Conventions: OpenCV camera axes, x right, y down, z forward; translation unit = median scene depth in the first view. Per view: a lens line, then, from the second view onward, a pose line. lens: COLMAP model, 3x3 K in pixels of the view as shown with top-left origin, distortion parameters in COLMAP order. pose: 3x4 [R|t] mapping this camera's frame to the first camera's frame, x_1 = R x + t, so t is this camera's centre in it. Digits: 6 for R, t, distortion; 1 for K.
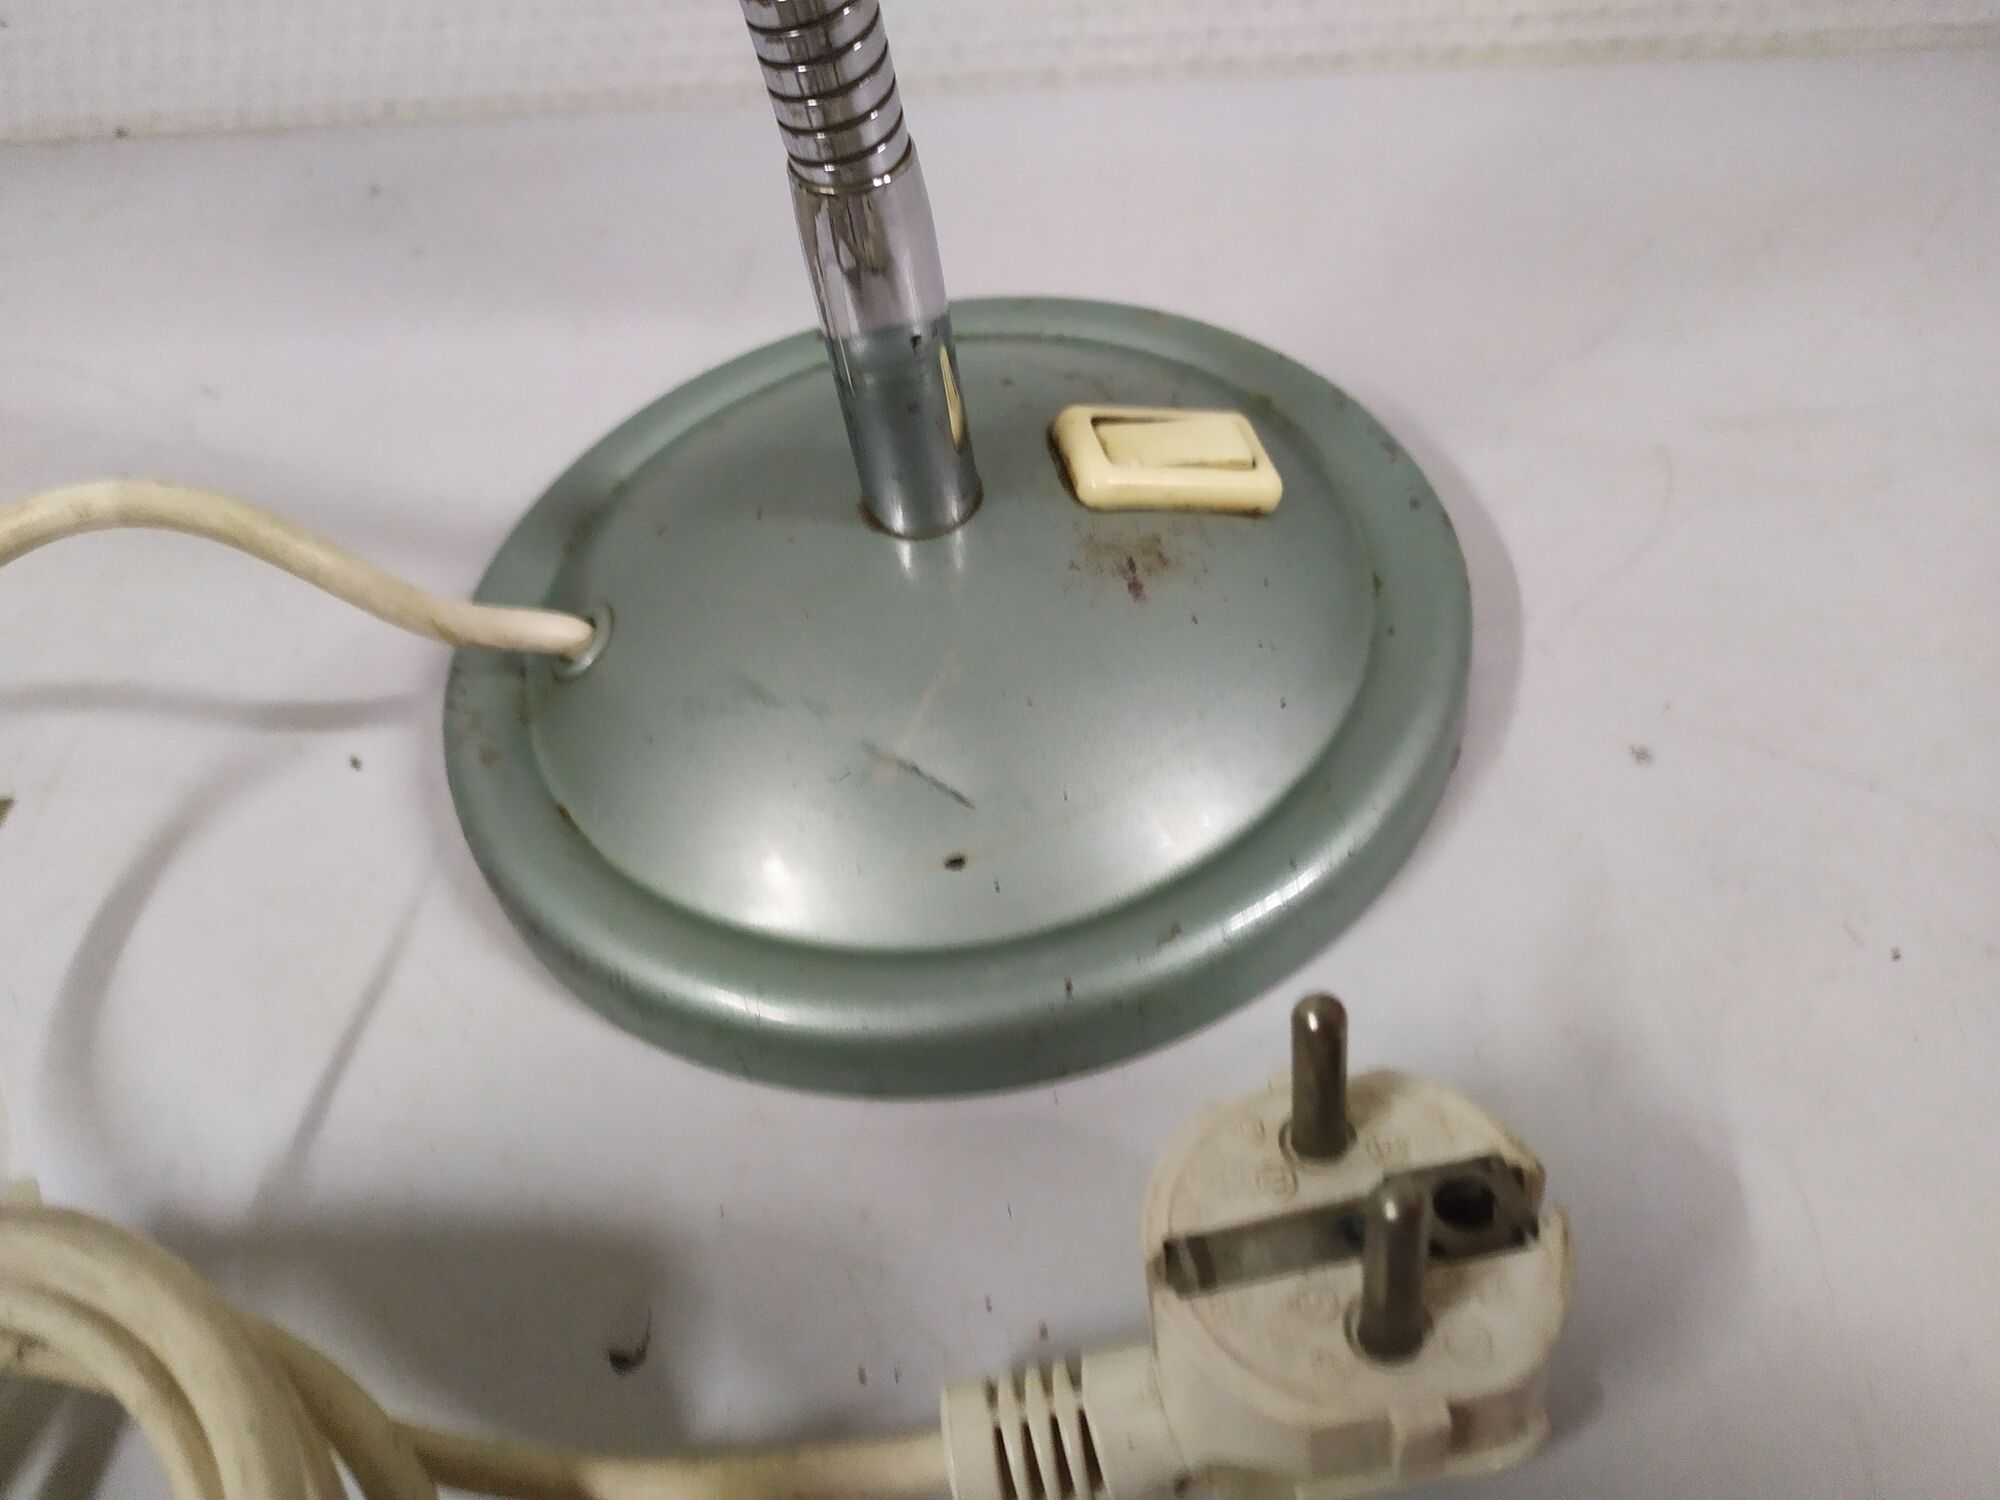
lens RADIAL K [[1565.8, 0, 1018.6], [0, 1565.8, 783.1], [0, 0, 1]] dist [0.046905, -0.073674]
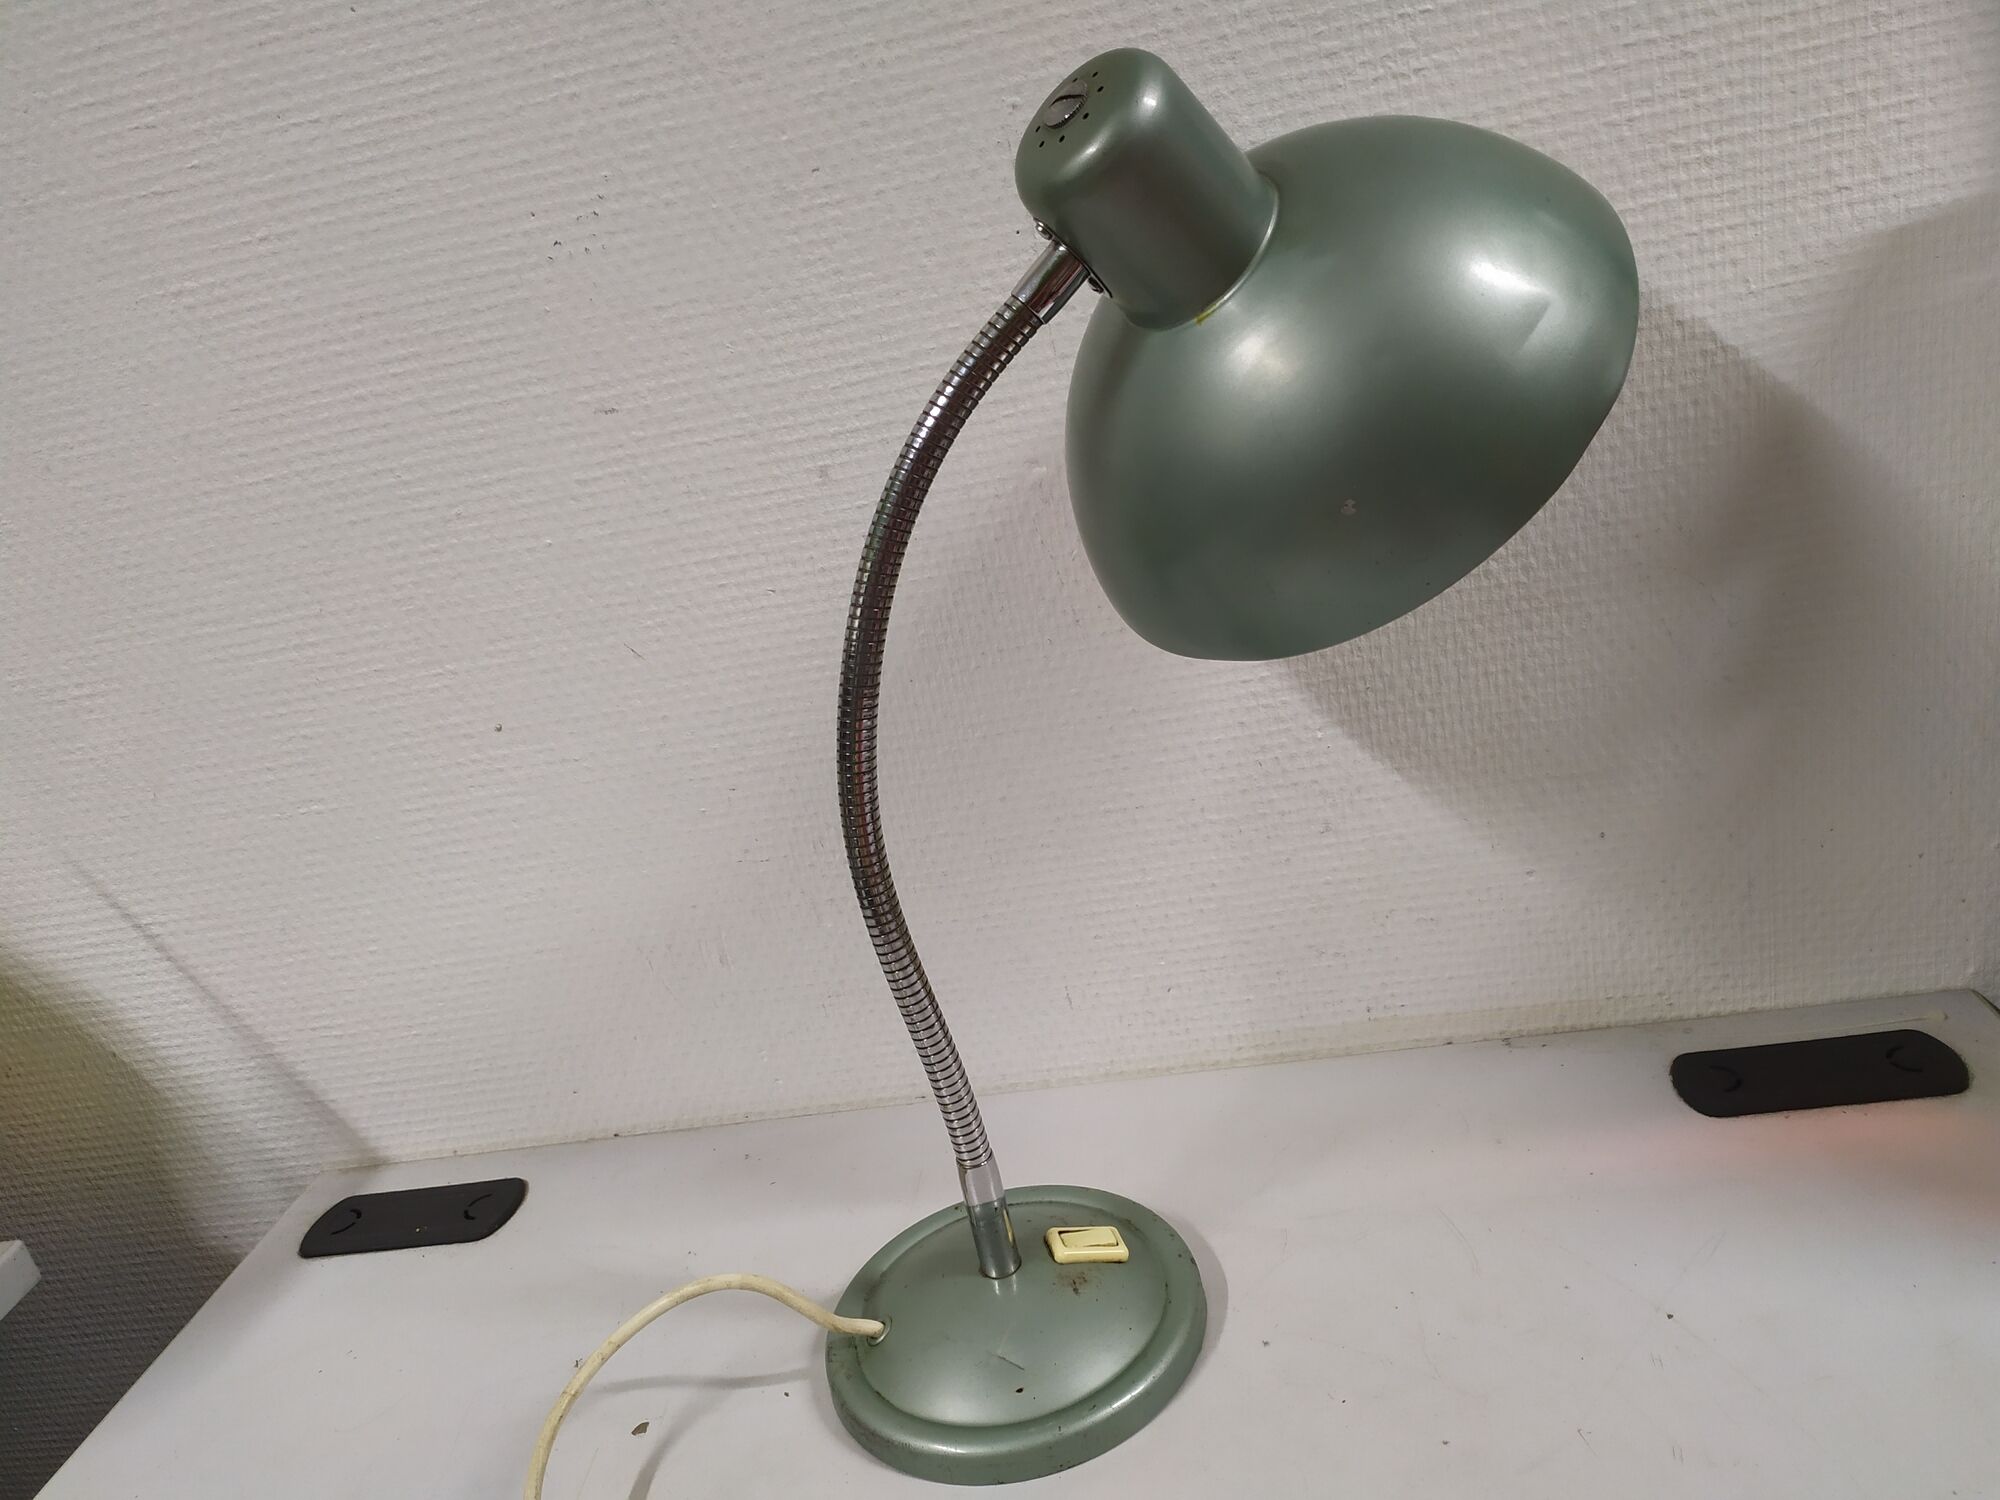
lens RADIAL K [[1565.8, 0, 992.3], [0, 1565.8, 765.2], [0, 0, 1]] dist [0.046905, -0.073674]
pose [[0.995414, -0.088626, -0.036011, 0.090303], [0.058421, 0.861269, -0.504780, 0.403906], [0.075752, 0.500361, 0.862497, -1.626738]]
